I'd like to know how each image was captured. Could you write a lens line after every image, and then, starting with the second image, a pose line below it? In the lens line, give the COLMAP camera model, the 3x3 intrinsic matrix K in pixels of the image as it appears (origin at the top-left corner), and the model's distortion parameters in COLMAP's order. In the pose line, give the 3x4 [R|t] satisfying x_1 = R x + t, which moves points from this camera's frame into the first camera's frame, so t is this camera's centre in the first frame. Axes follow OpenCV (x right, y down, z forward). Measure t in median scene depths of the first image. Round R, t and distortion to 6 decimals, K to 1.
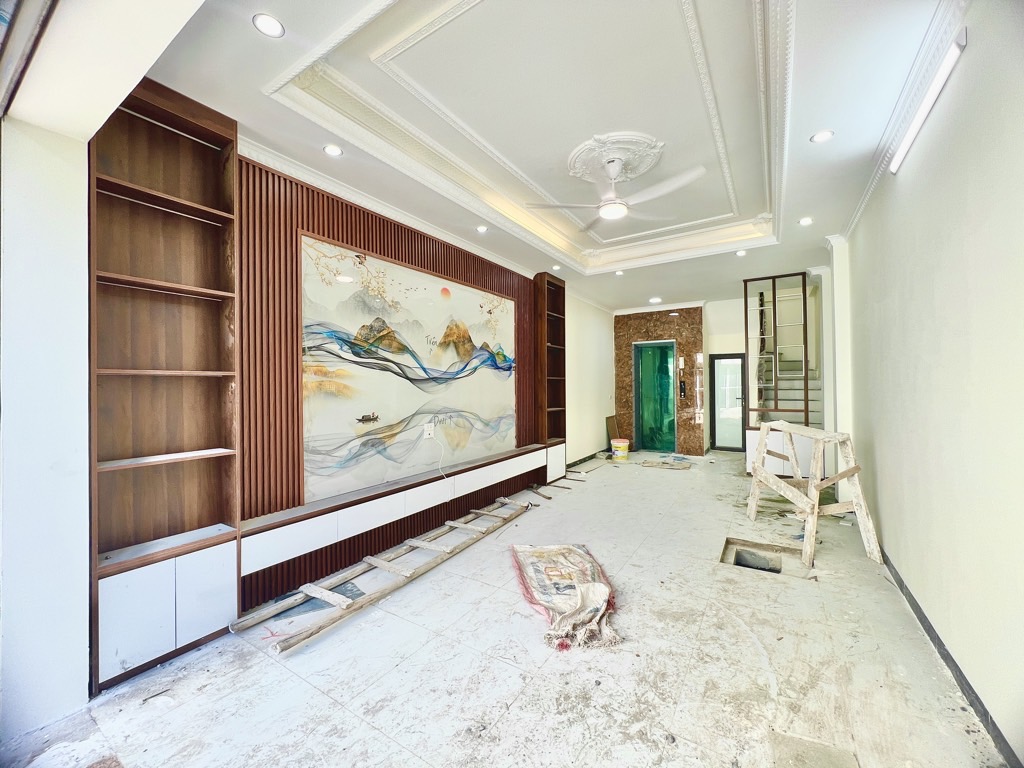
lens RADIAL K [[412.1, 0, 510.1], [0, 412.1, 384.4], [0, 0, 1]] dist [-0.003132, -0.000262]
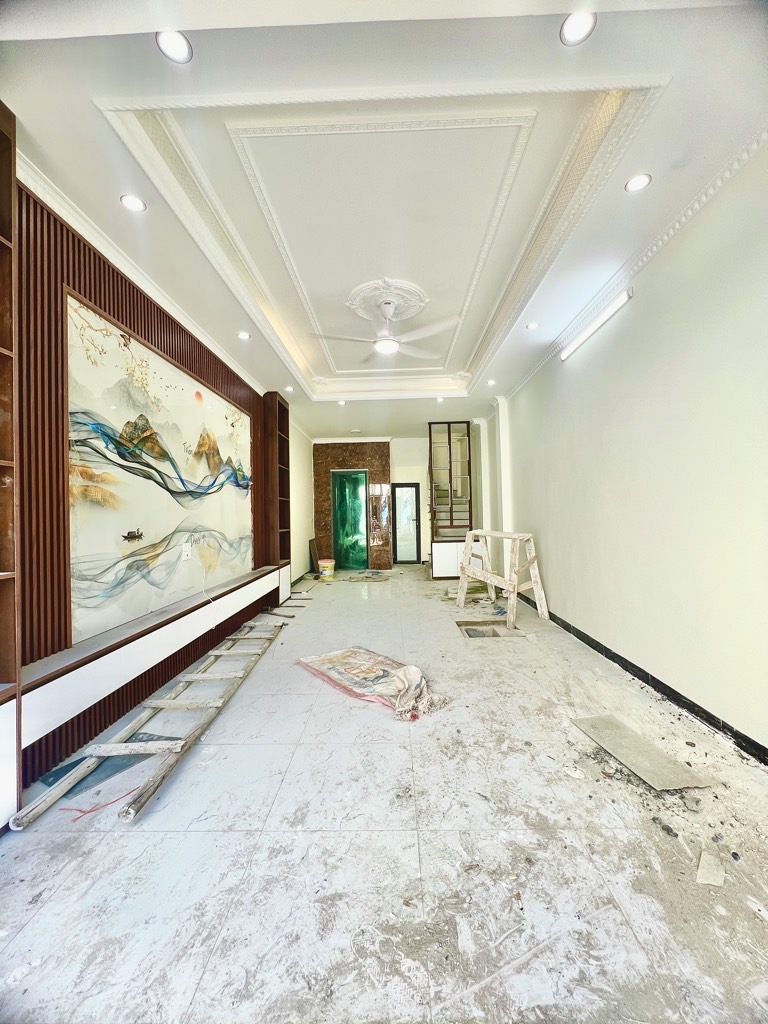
lens RADIAL K [[410.0, 0, 385.5], [0, 410.0, 510.9], [0, 0, 1]] dist [-0.007767, 0.000843]
pose [[0.848216, -0.003021, 0.529642, -0.390881], [0.011727, 0.999846, -0.013078, 0.056234], [-0.529521, 0.017305, 0.848120, 0.049144]]
